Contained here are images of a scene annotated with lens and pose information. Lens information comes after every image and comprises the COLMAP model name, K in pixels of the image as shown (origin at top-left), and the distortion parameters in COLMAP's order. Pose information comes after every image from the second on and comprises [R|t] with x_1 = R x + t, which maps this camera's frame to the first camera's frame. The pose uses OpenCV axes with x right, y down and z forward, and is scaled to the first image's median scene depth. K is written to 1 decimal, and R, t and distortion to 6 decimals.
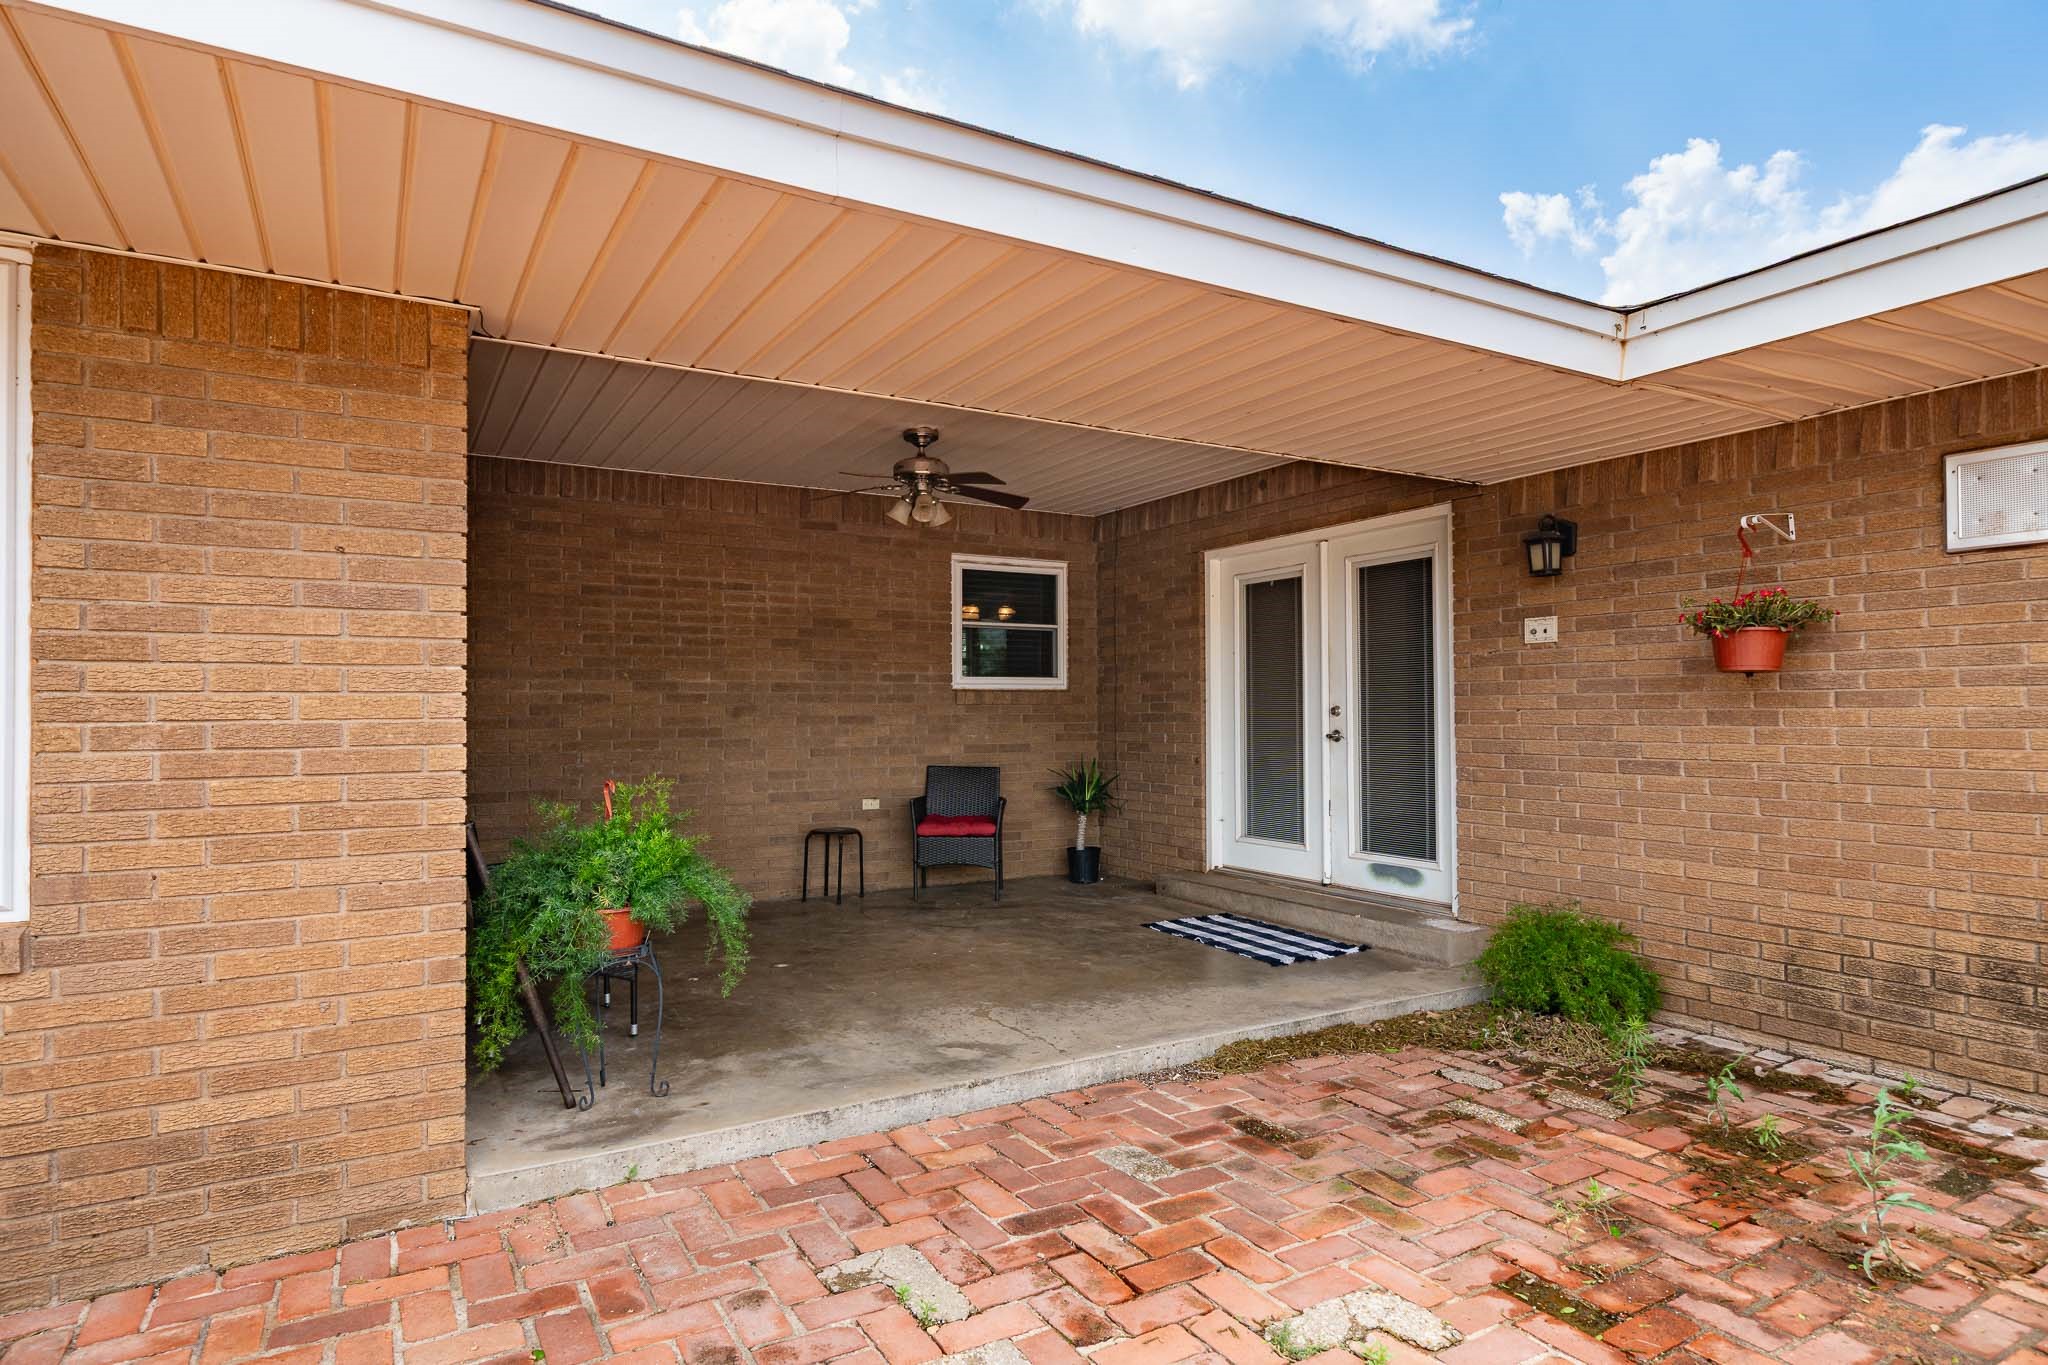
lens RADIAL K [[1112.6, 0, 1016.7], [0, 1112.6, 686.4], [0, 0, 1]] dist [-0.007910, -0.001021]
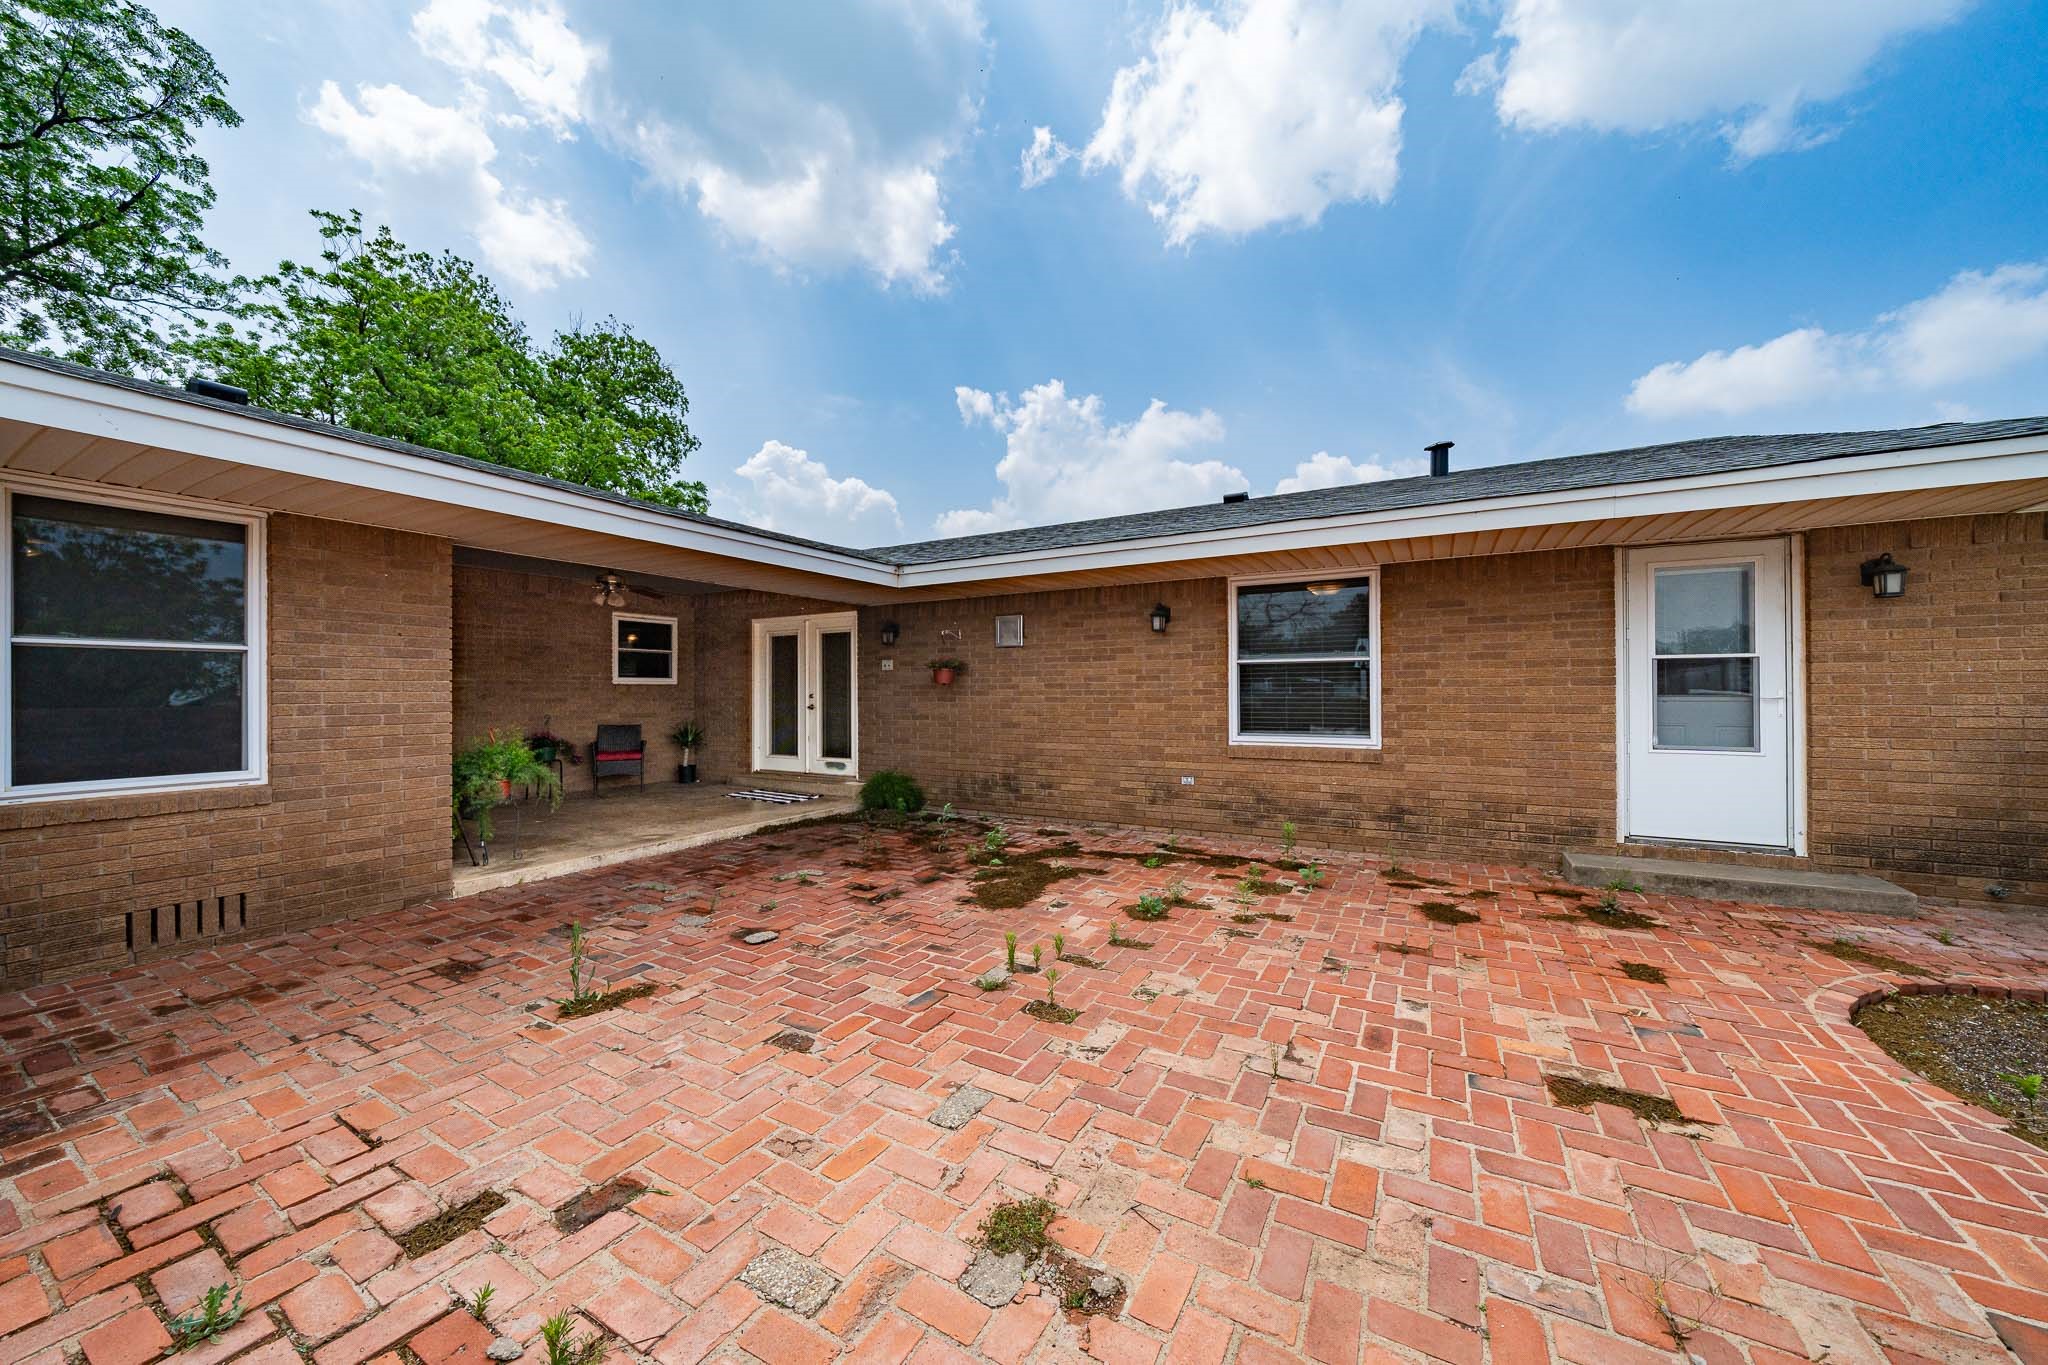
lens RADIAL K [[716.8, 0, 974.3], [0, 716.8, 683.8], [0, 0, 1]] dist [-0.001075, -0.000034]
pose [[0.889547, 0.006686, 0.456796, -0.123427], [-0.010706, 0.999923, 0.006213, -0.022513], [-0.456719, -0.010417, 0.889550, -0.651269]]
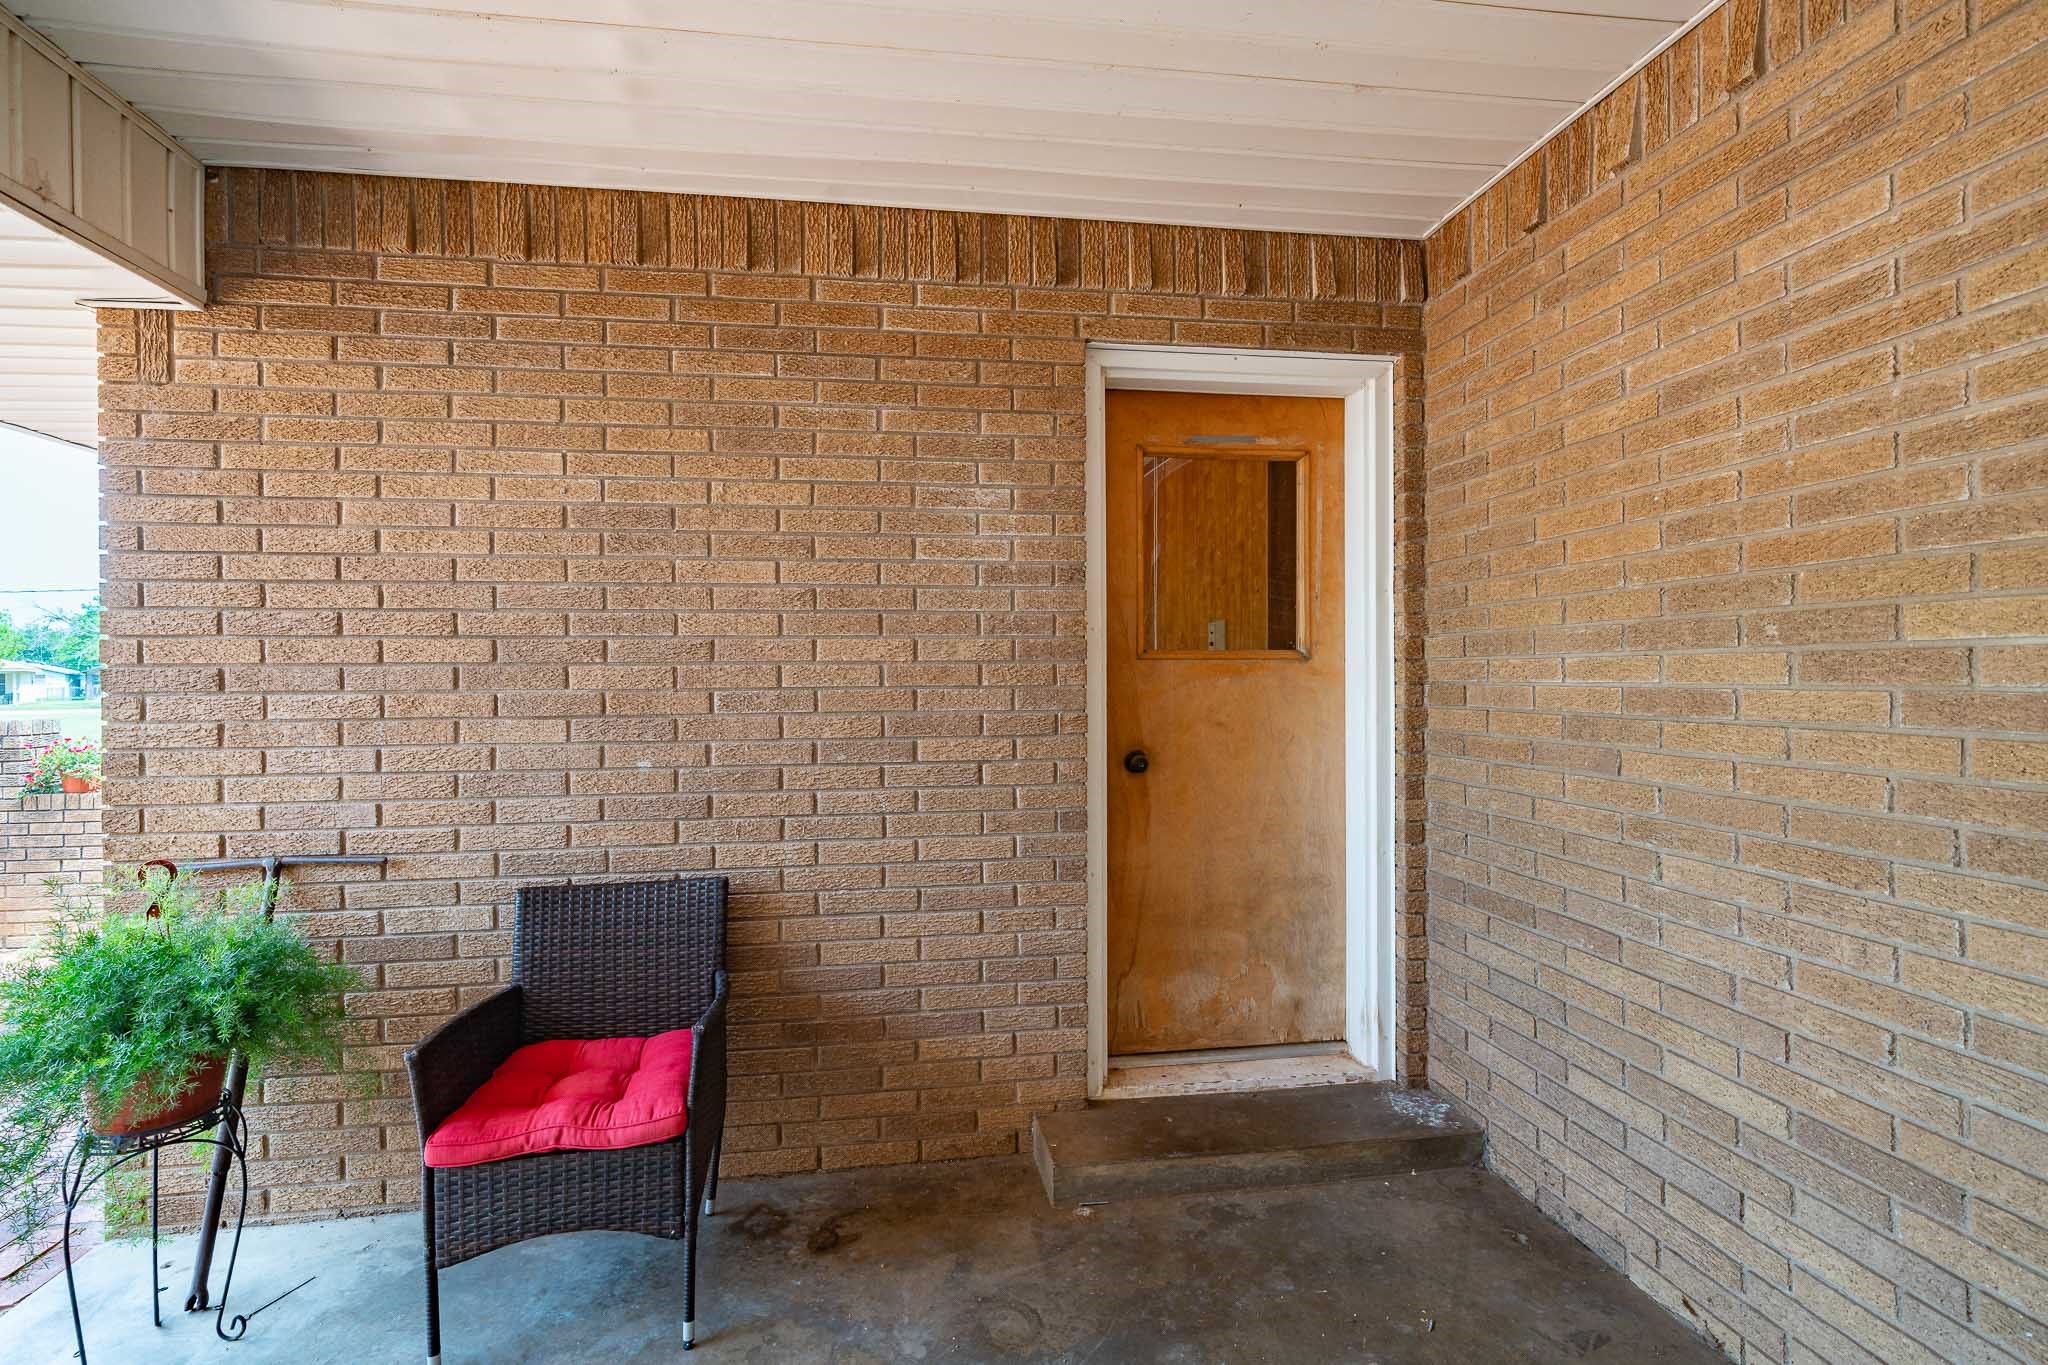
lens RADIAL K [[939.9, 0, 1020.7], [0, 939.9, 684.9], [0, 0, 1]] dist [0.000354, 0.000037]
pose [[-0.370505, 0.013579, -0.928731, -0.021525], [0.020499, 0.999769, 0.006440, -0.000646], [0.928604, -0.016652, -0.370698, 0.654732]]
